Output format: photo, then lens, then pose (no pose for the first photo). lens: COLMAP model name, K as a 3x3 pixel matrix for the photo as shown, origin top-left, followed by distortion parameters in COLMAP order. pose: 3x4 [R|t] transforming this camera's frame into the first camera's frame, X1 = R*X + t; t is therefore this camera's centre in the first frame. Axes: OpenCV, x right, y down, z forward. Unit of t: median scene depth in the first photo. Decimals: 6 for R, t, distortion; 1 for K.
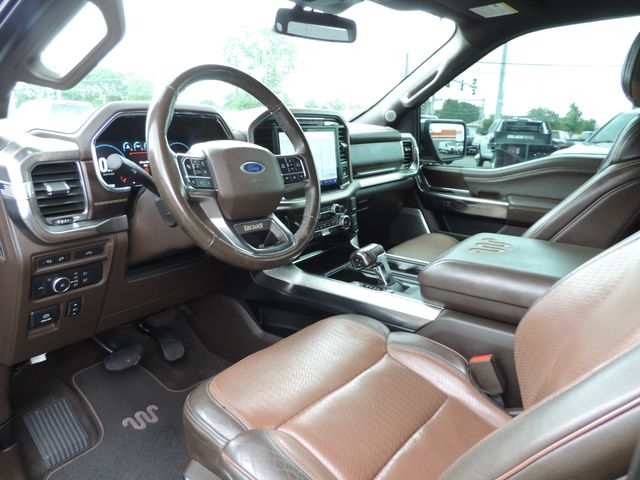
lens RADIAL K [[449.6, 0, 321.1], [0, 449.6, 229.1], [0, 0, 1]] dist [-0.029101, -0.000530]
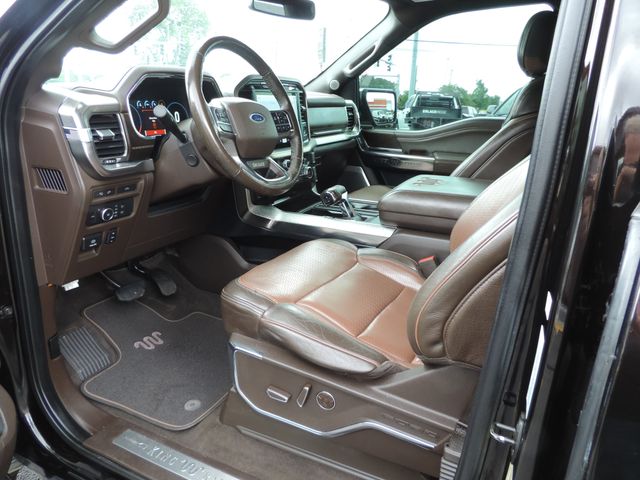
lens RADIAL K [[453.5, 0, 320.0], [0, 453.5, 240.0], [0, 0, 1]] dist [-0.052433, 0.002214]
pose [[0.984519, -0.049307, 0.168199, -0.151722], [0.037357, 0.996596, 0.073487, 0.090197], [-0.171250, -0.066066, 0.983010, -0.240050]]
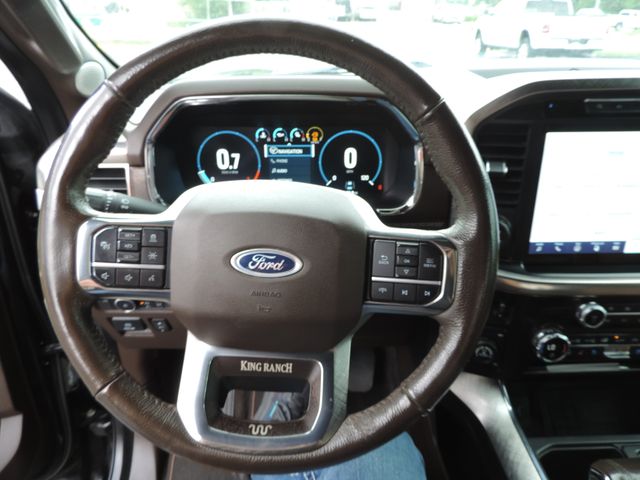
lens RADIAL K [[453.5, 0, 320.0], [0, 453.5, 240.0], [0, 0, 1]] dist [-0.052433, 0.002214]
pose [[0.545165, 0.386185, -0.744081, 0.172322], [-0.189291, 0.921360, 0.339507, -0.245608], [0.816679, -0.044239, 0.575394, 0.558718]]
